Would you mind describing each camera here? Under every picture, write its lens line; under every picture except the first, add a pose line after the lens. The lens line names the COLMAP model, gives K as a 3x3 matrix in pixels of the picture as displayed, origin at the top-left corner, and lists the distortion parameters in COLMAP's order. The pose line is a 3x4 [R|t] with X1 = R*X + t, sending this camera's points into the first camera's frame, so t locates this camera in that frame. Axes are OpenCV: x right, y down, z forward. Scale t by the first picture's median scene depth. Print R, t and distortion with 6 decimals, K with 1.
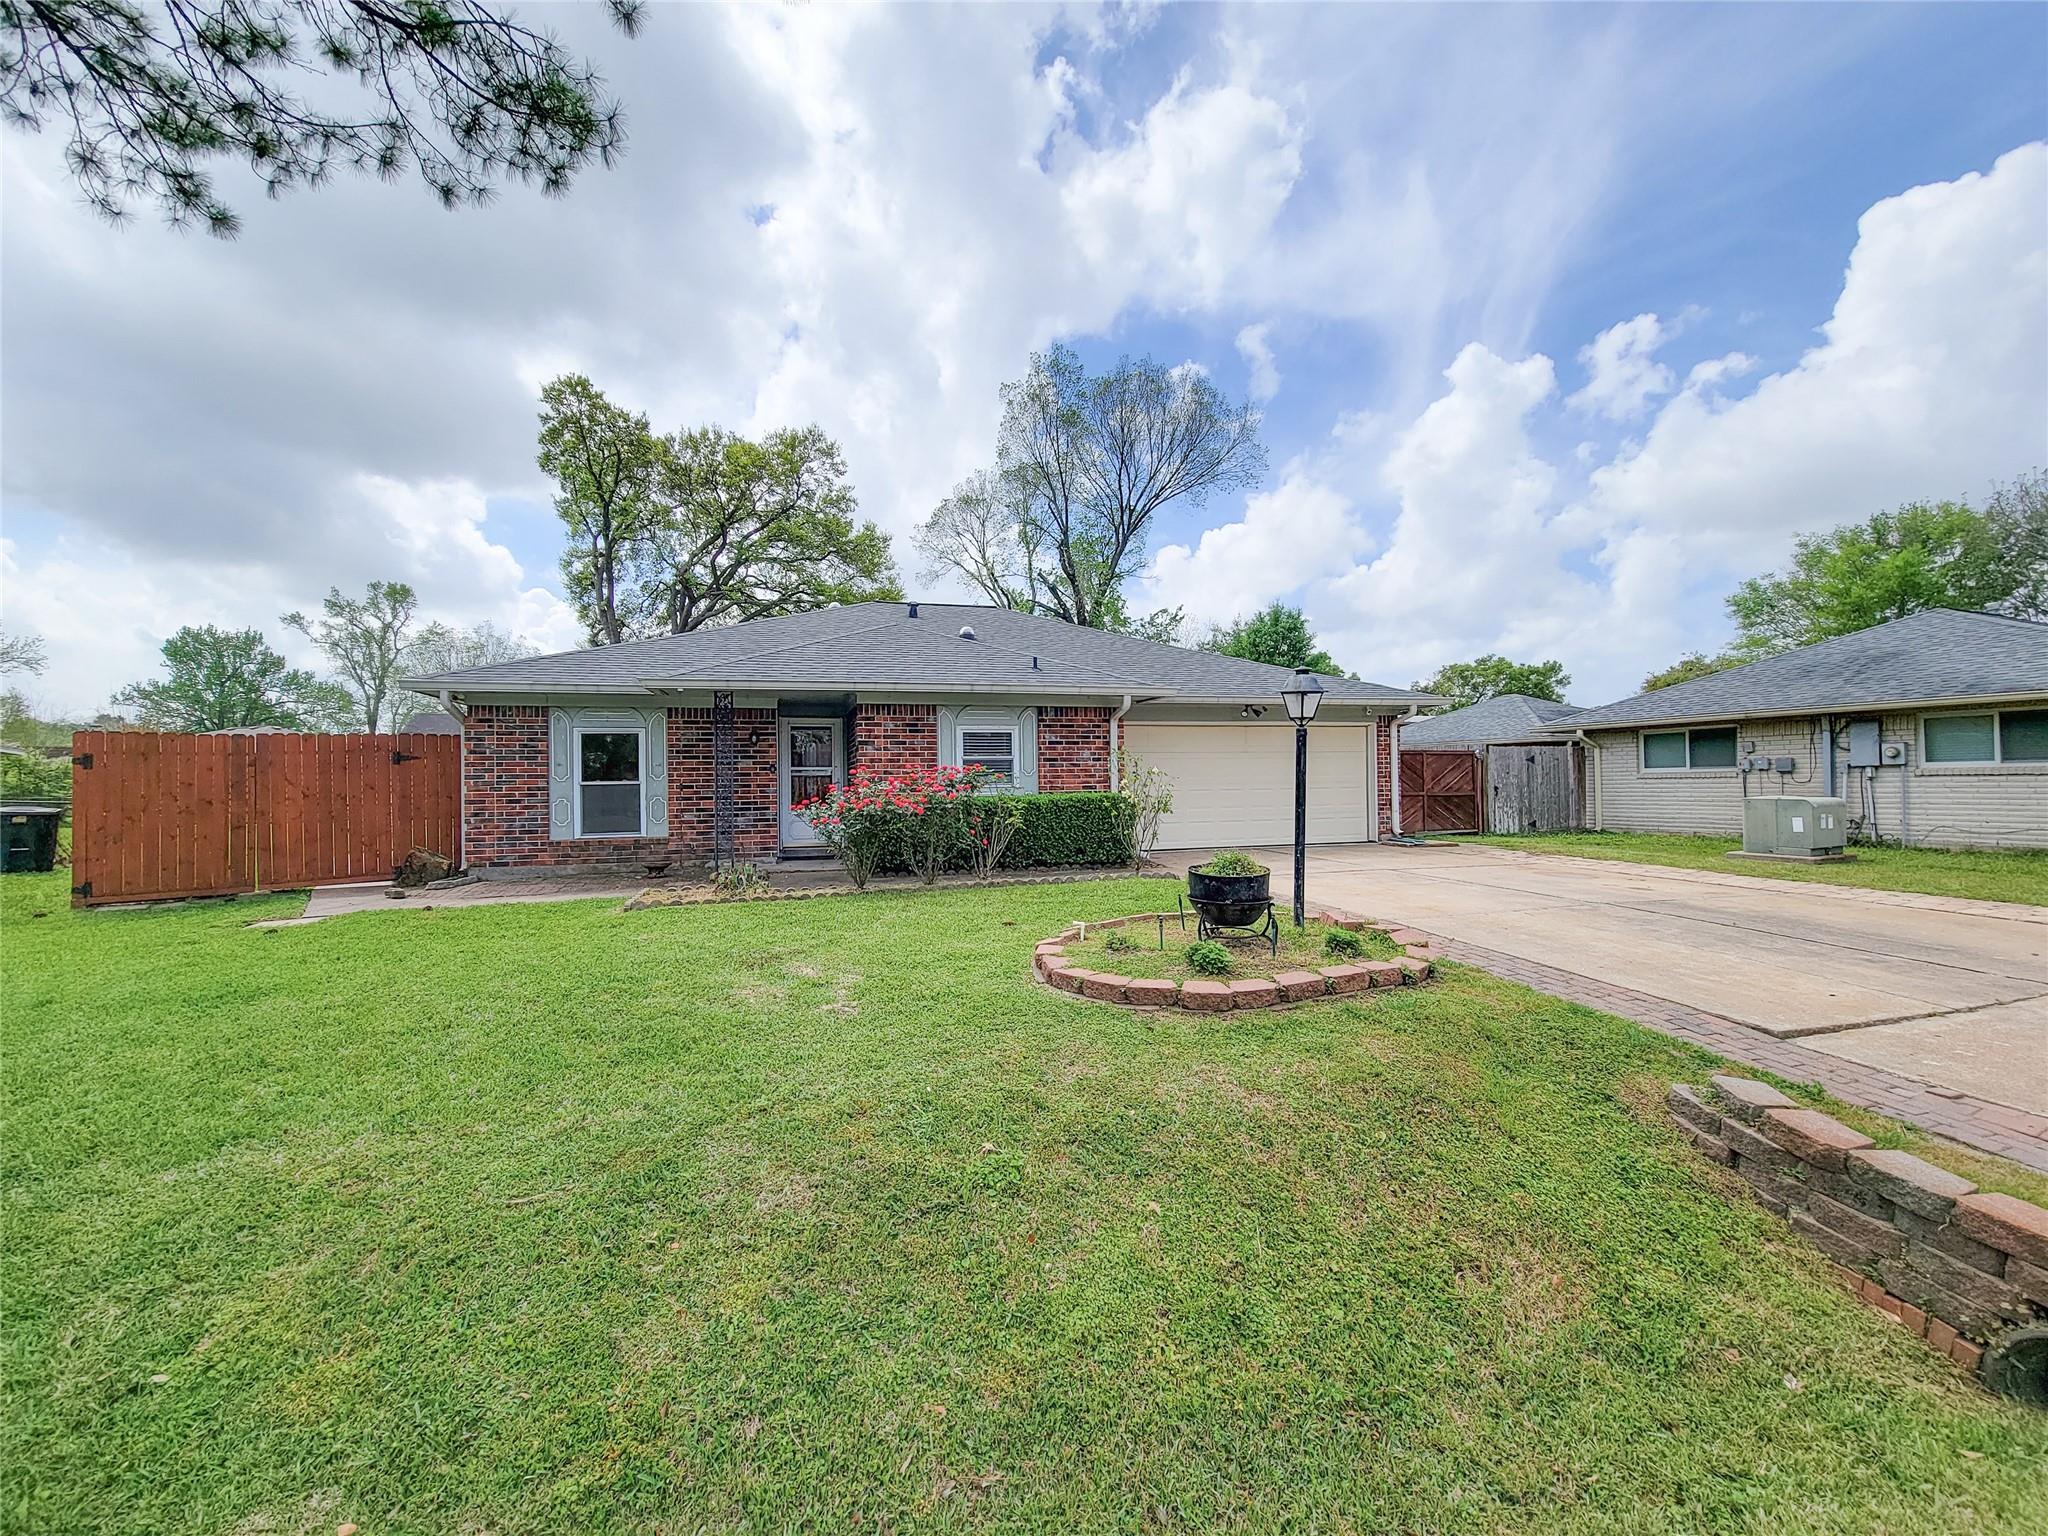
lens RADIAL K [[826.9, 0, 1020.1], [0, 826.9, 771.3], [0, 0, 1]] dist [0.003107, -0.002014]
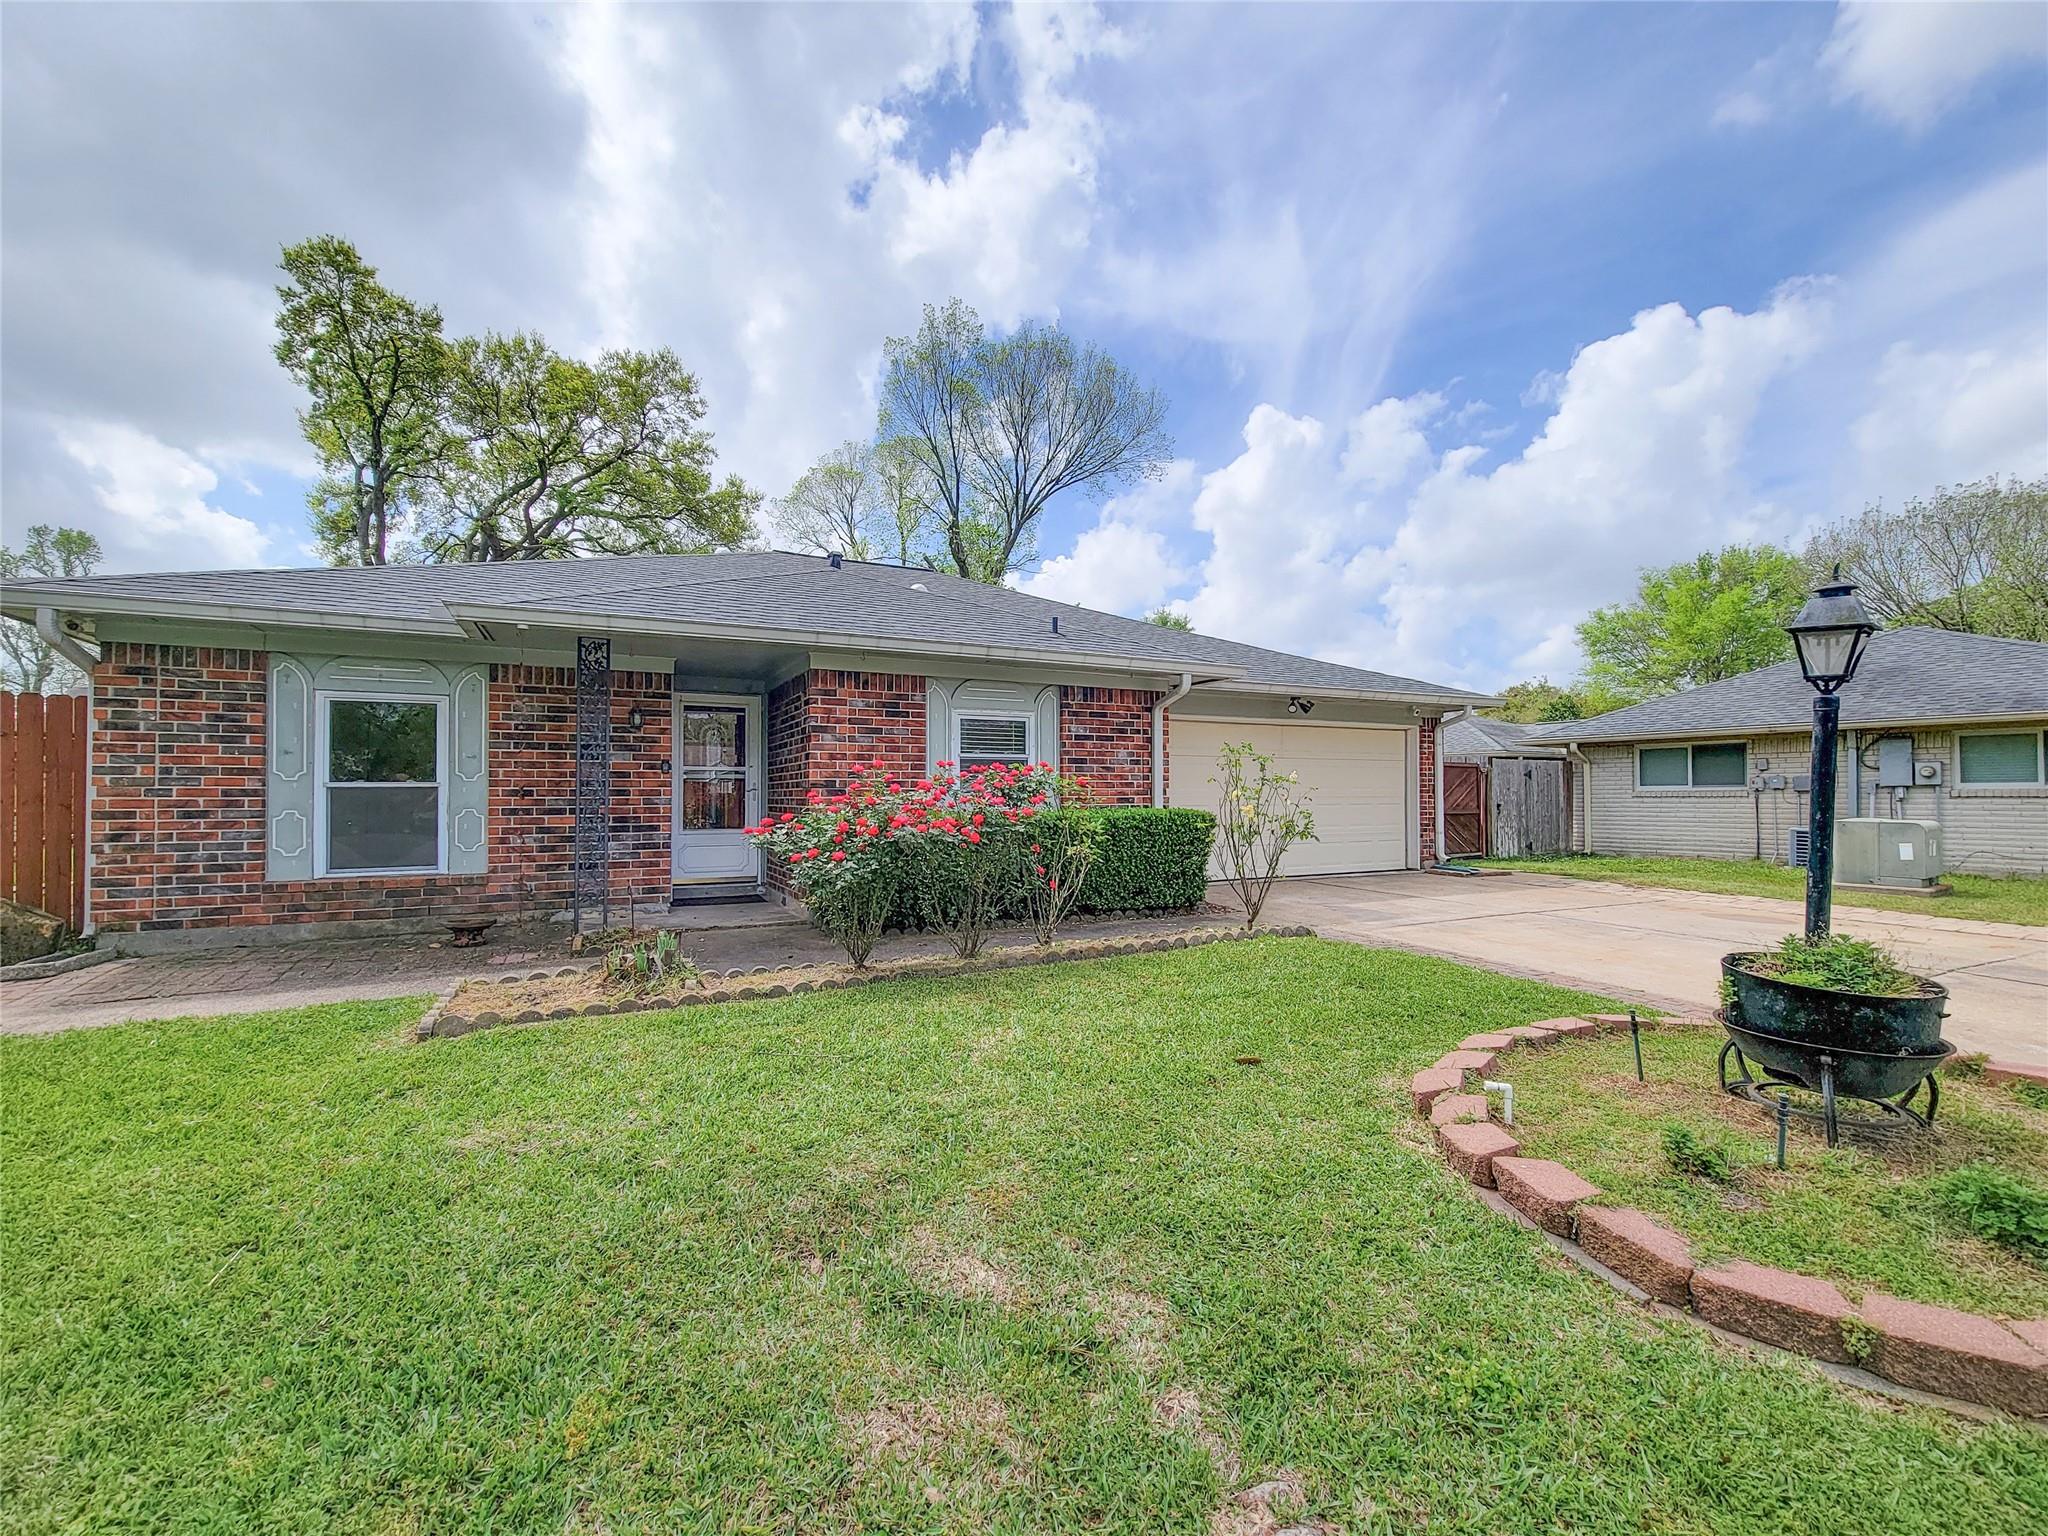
lens RADIAL K [[858.7, 0, 1027.4], [0, 858.7, 779.9], [0, 0, 1]] dist [0.001376, -0.002327]
pose [[0.981592, 0.015151, 0.190387, -0.063004], [-0.014361, 0.999882, -0.005525, 0.002920], [-0.190448, 0.002689, 0.981694, 0.121278]]
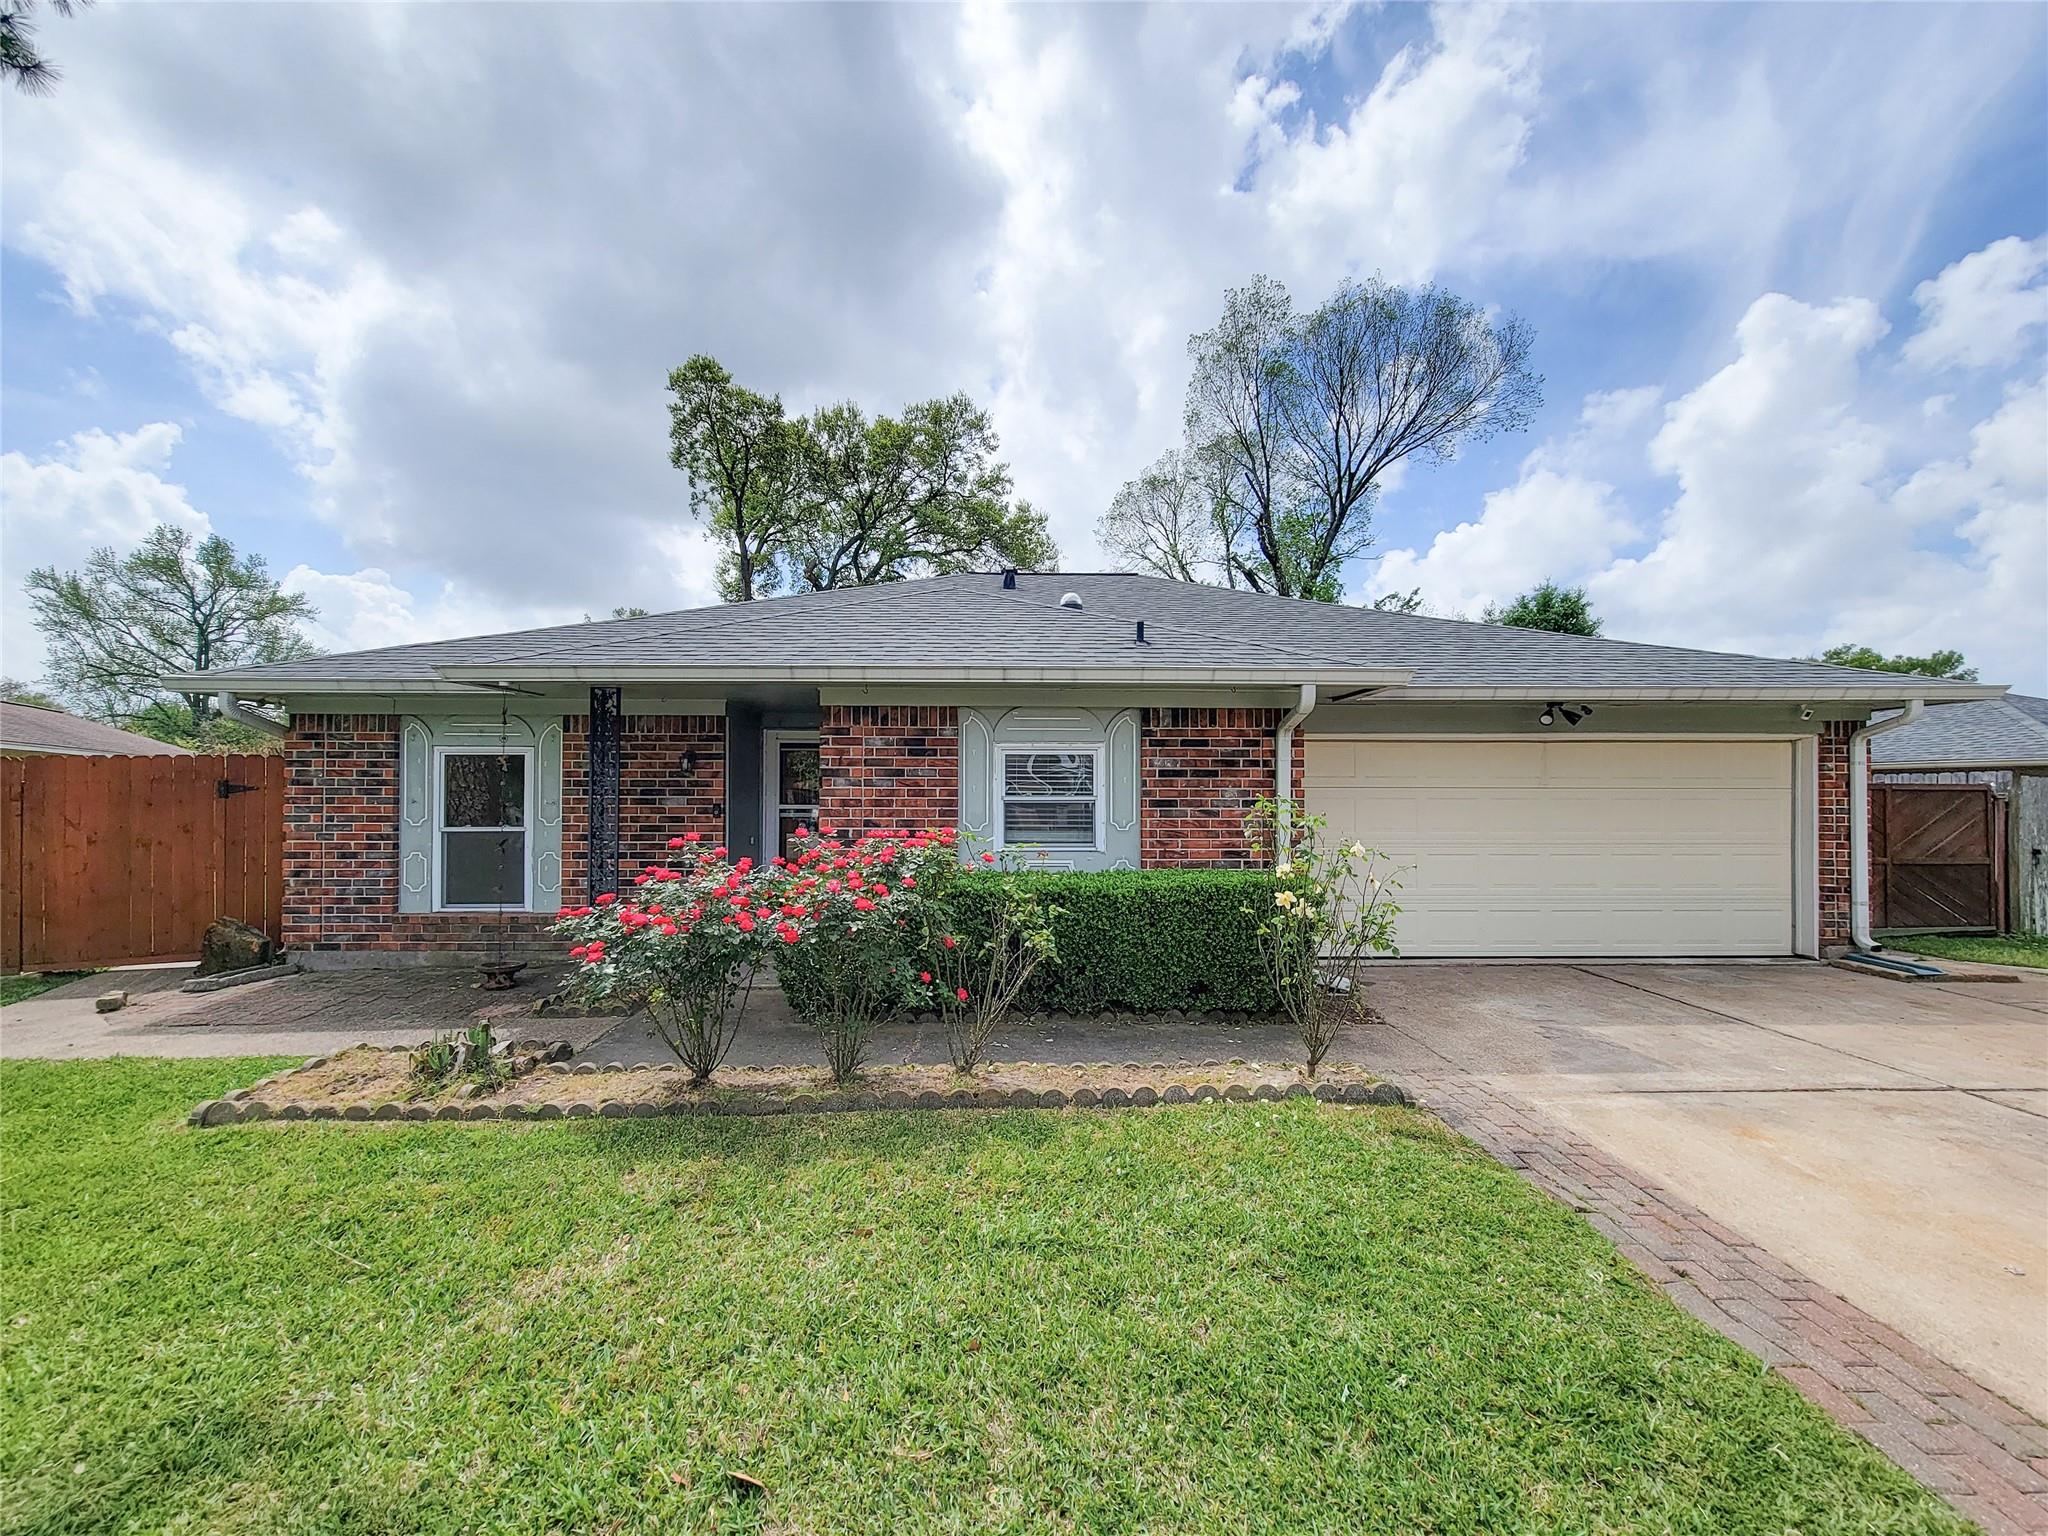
lens RADIAL K [[835.4, 0, 1012.1], [0, 835.4, 786.7], [0, 0, 1]] dist [0.000765, -0.000345]
pose [[0.967653, 0.012858, -0.251956, 0.034447], [-0.011938, 0.999915, 0.005182, -0.011756], [0.252002, -0.002007, 0.967725, 0.185256]]
